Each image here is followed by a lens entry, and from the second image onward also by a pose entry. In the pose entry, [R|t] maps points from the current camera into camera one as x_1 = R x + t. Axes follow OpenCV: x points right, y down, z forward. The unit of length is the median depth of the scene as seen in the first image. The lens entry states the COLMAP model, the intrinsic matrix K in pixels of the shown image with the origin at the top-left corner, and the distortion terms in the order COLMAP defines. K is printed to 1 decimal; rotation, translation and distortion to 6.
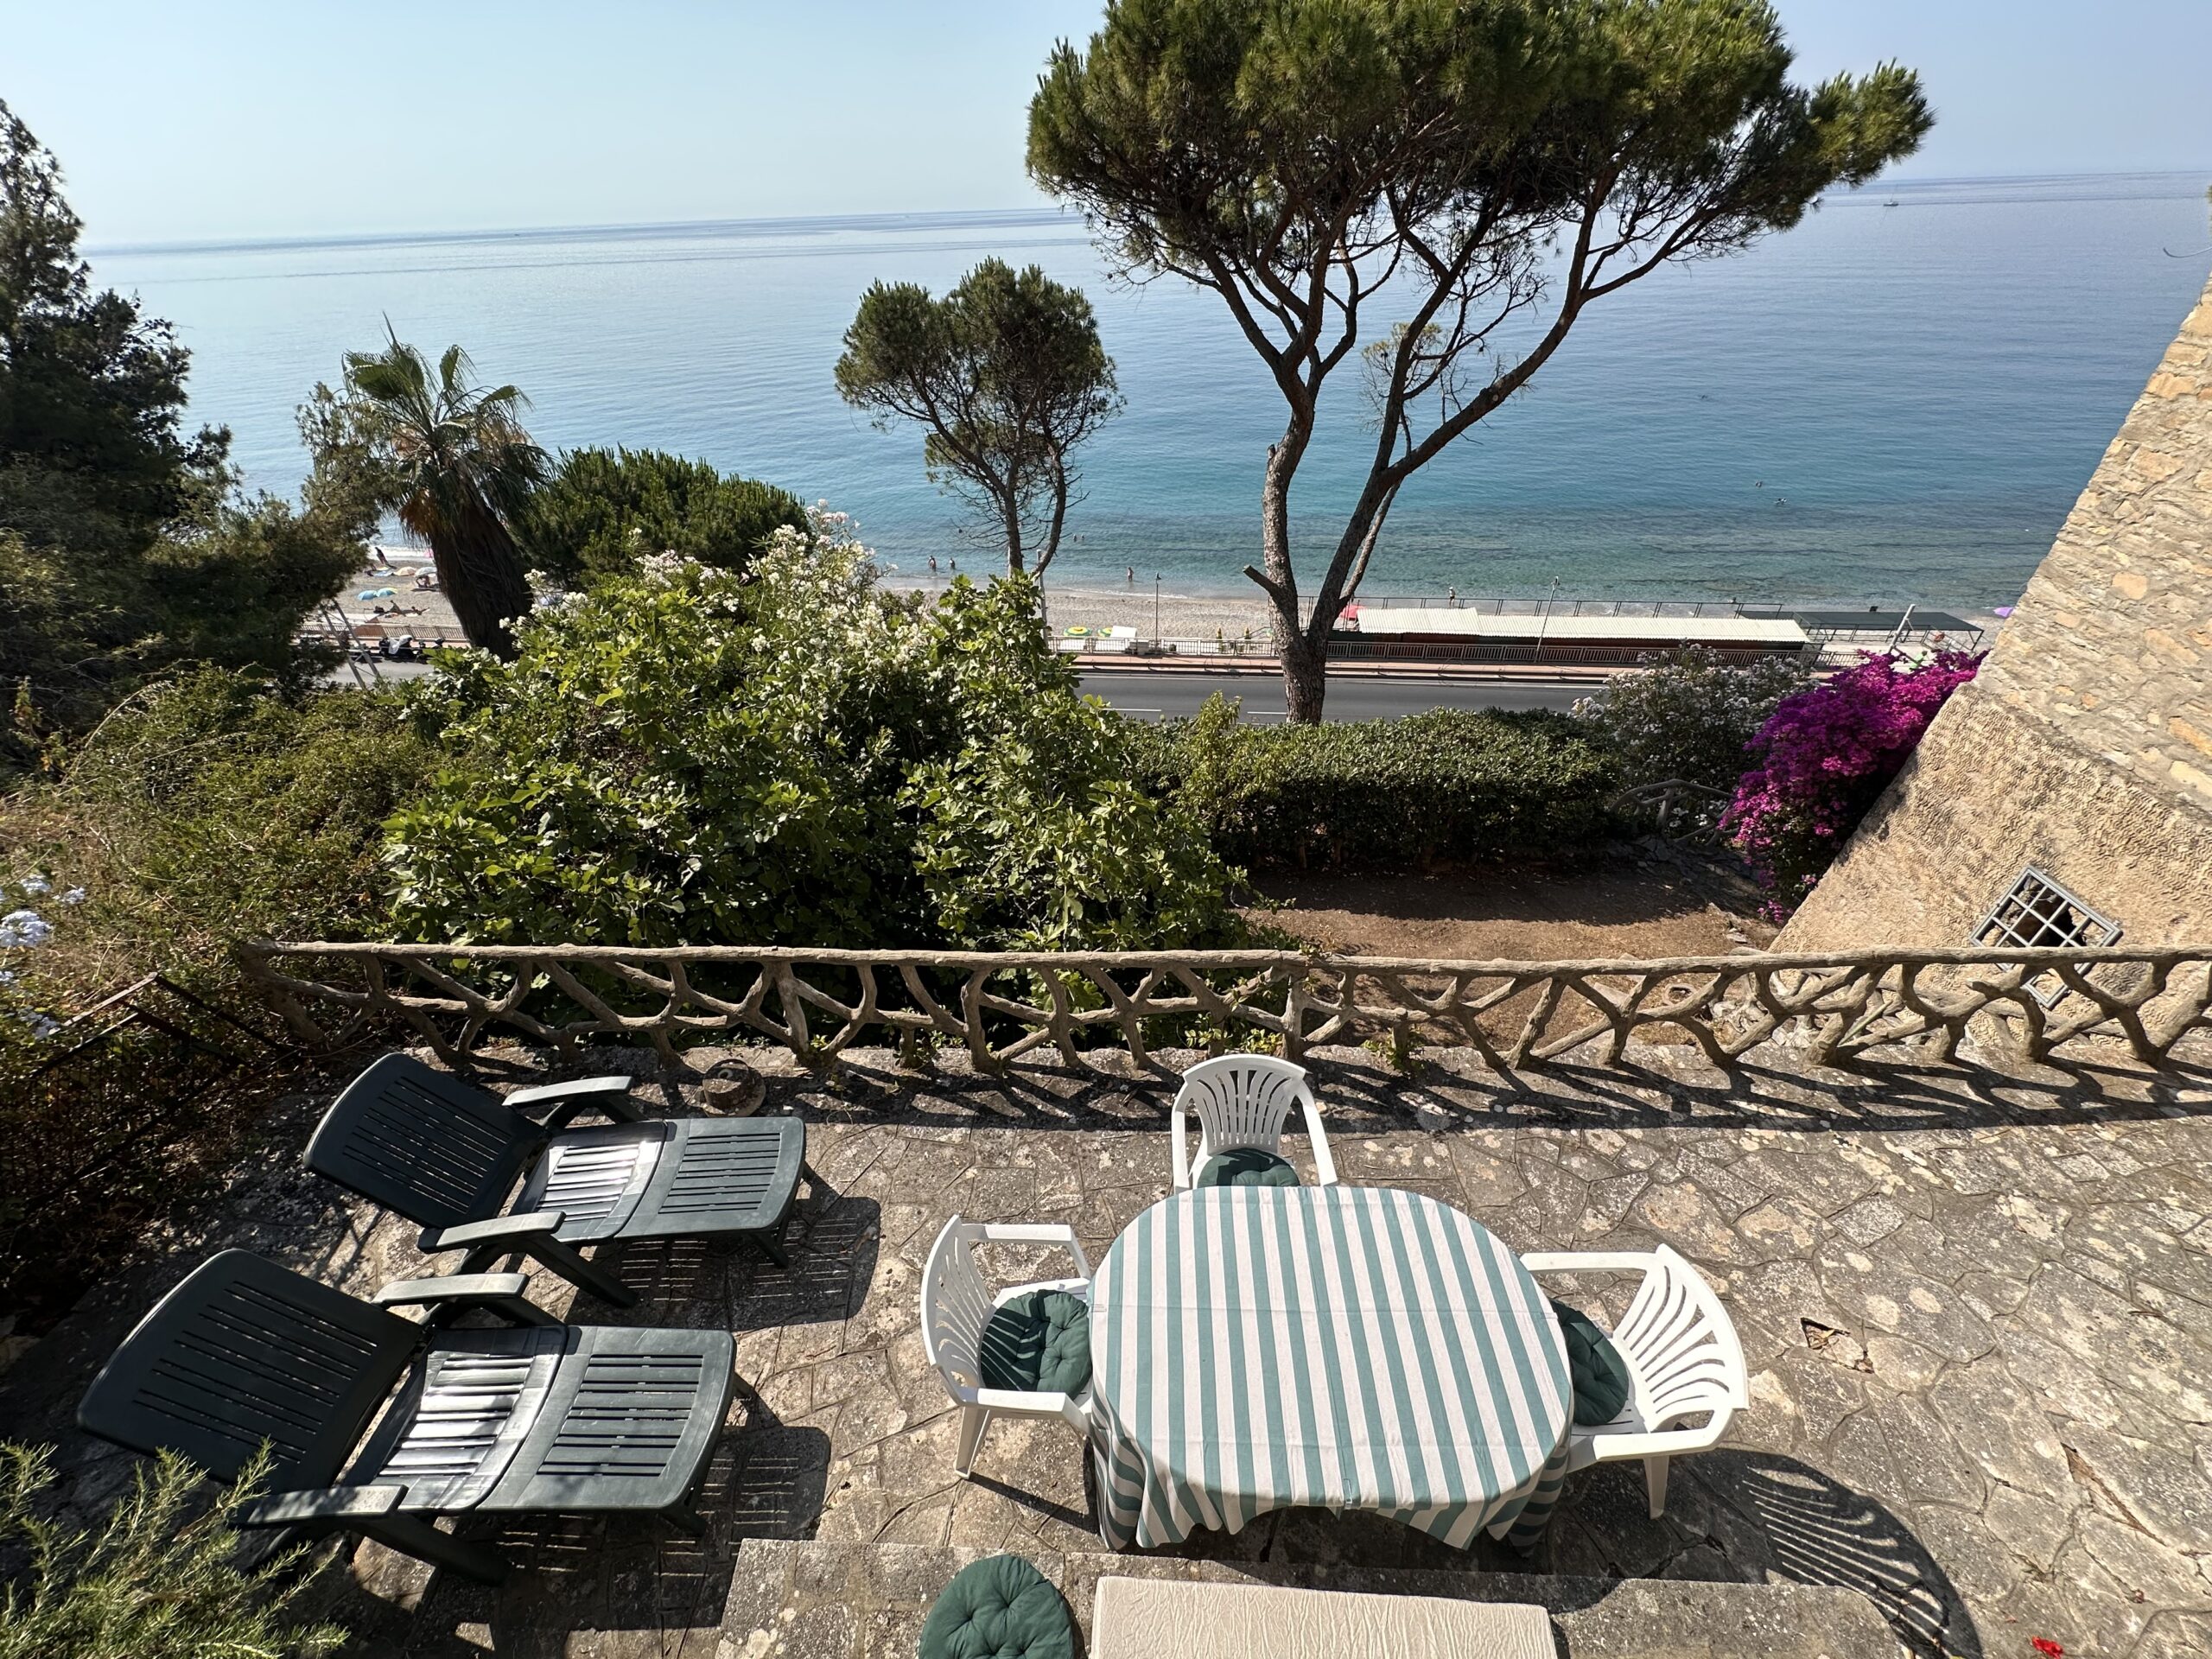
lens RADIAL K [[886.5, 0, 1109.8], [0, 886.5, 828.4], [0, 0, 1]] dist [-0.000993, -0.000329]
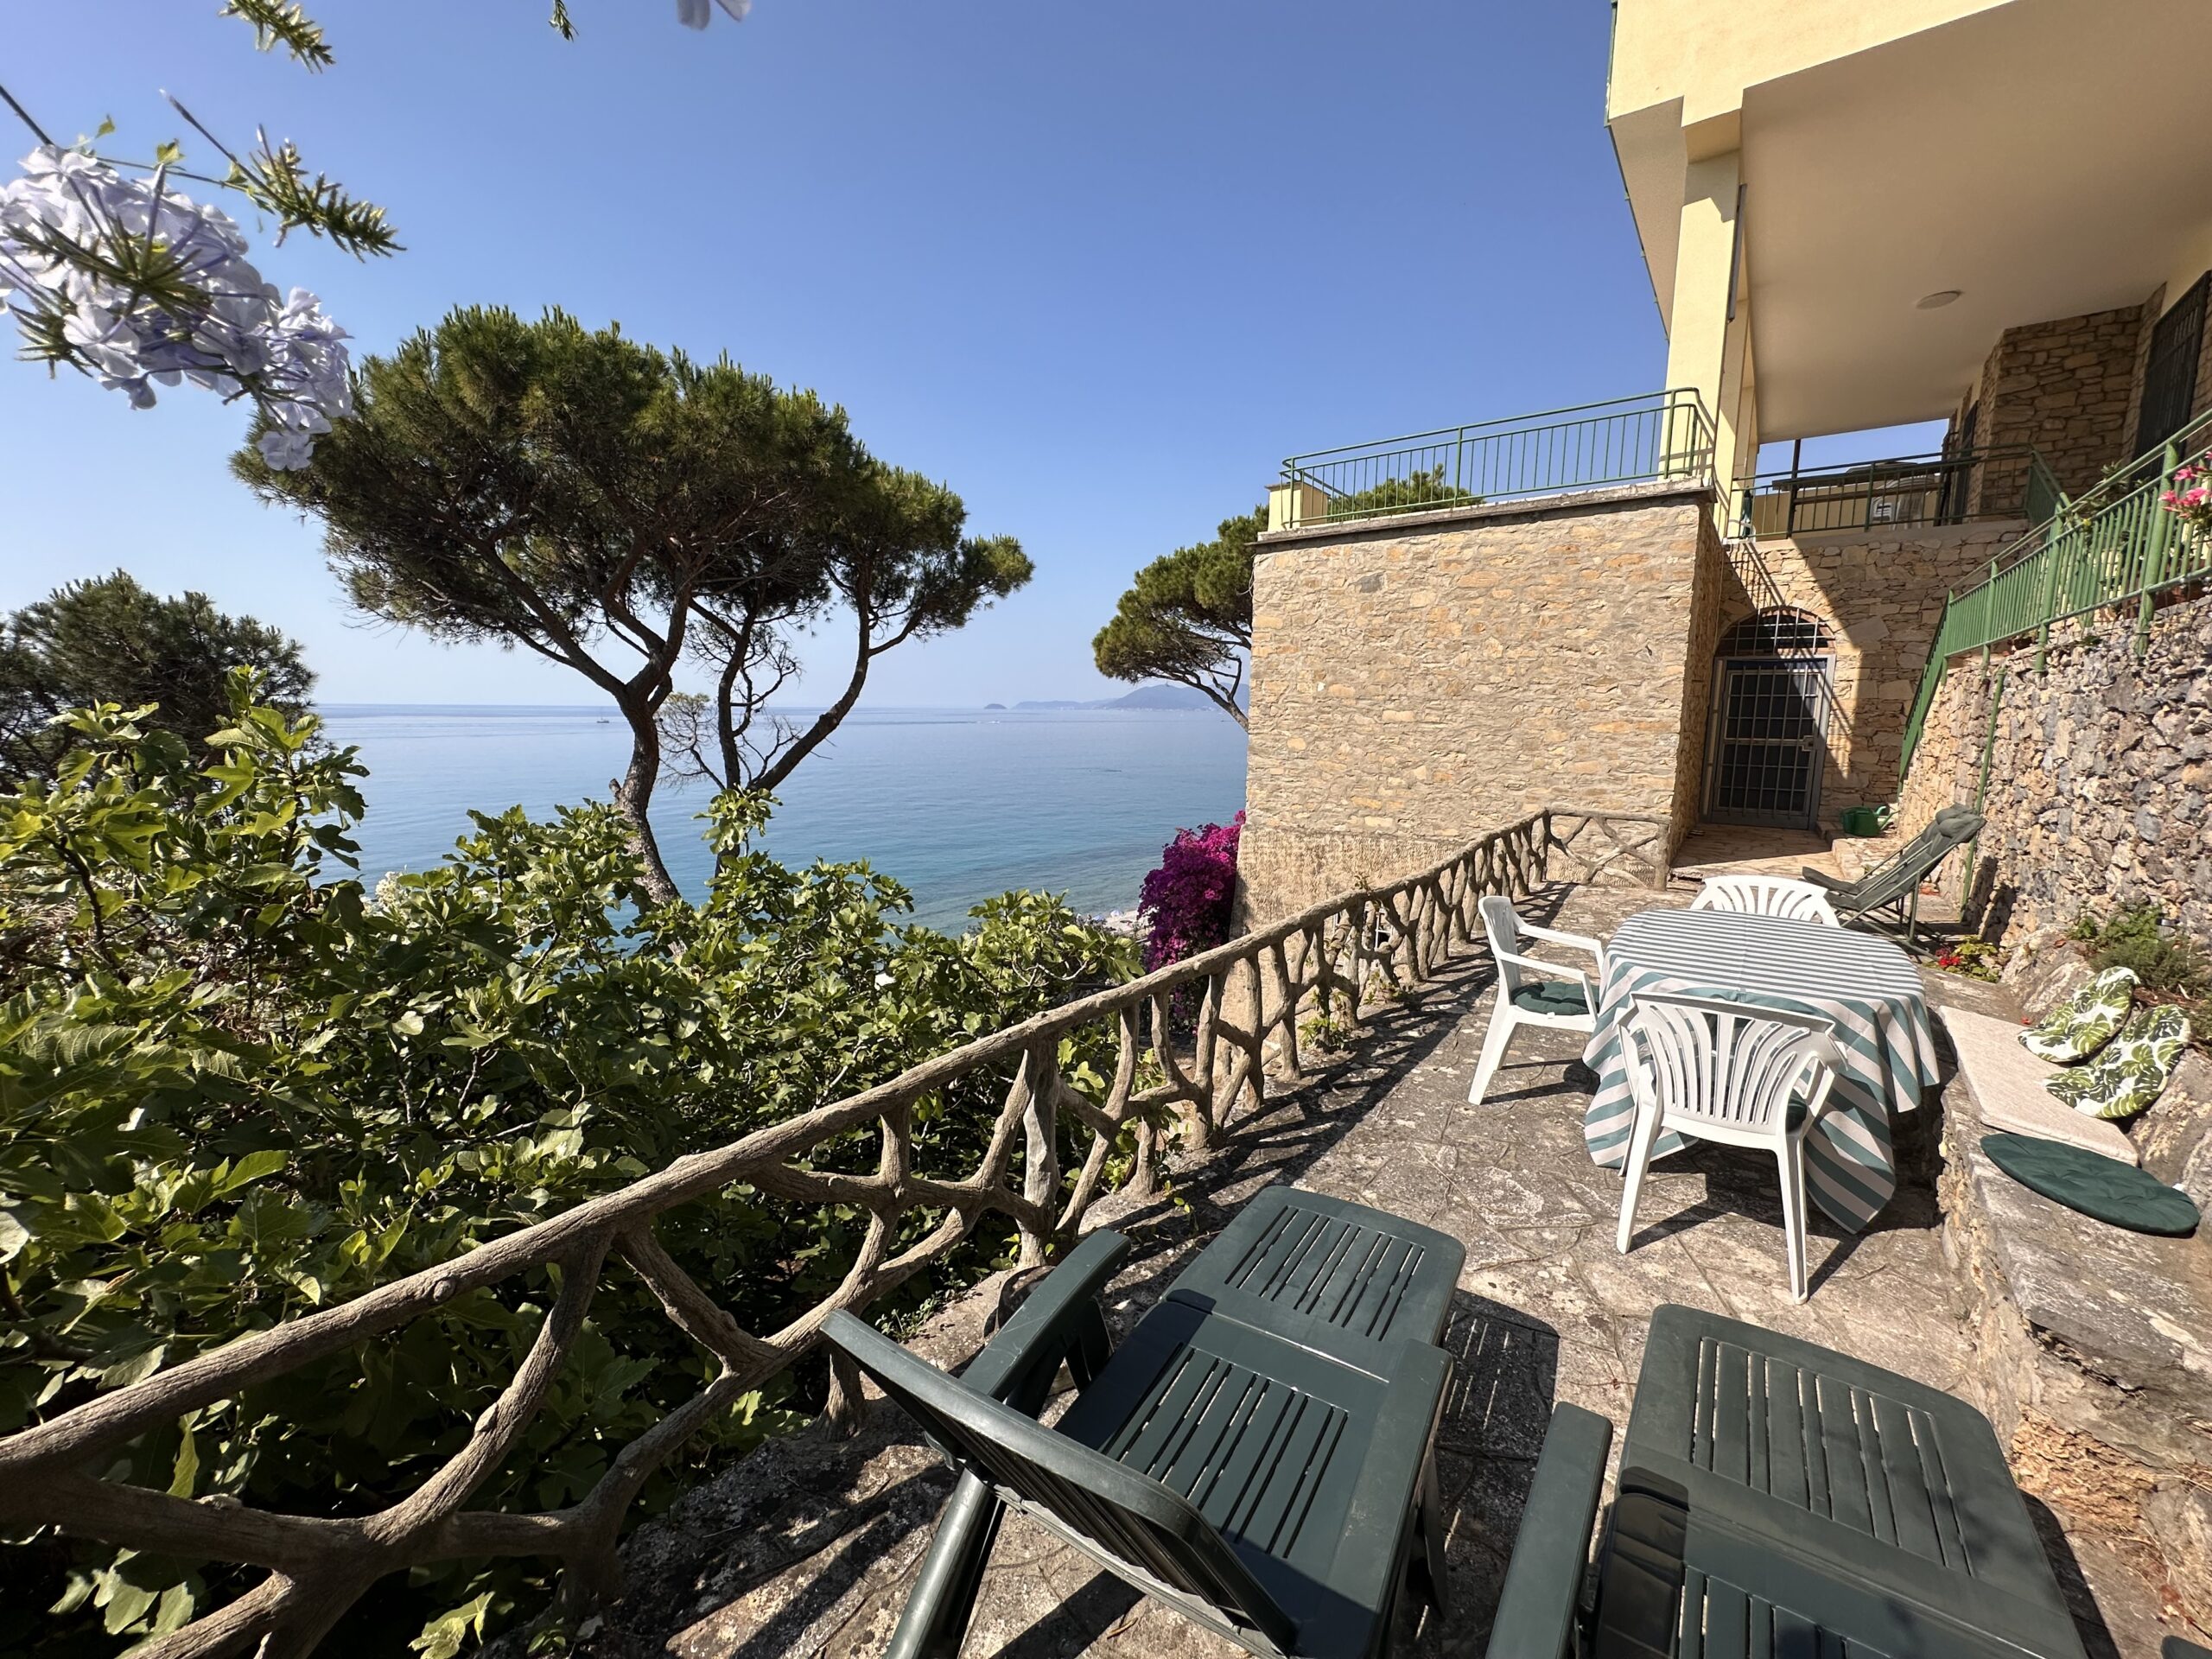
lens RADIAL K [[886.5, 0, 1109.4], [0, 886.5, 819.2], [0, 0, 1]] dist [-0.000993, -0.000329]
pose [[0.574574, -0.073323, 0.815162, -0.393918], [0.455375, 0.856223, -0.243959, 0.088299], [-0.680072, 0.511377, 0.525353, 0.262663]]
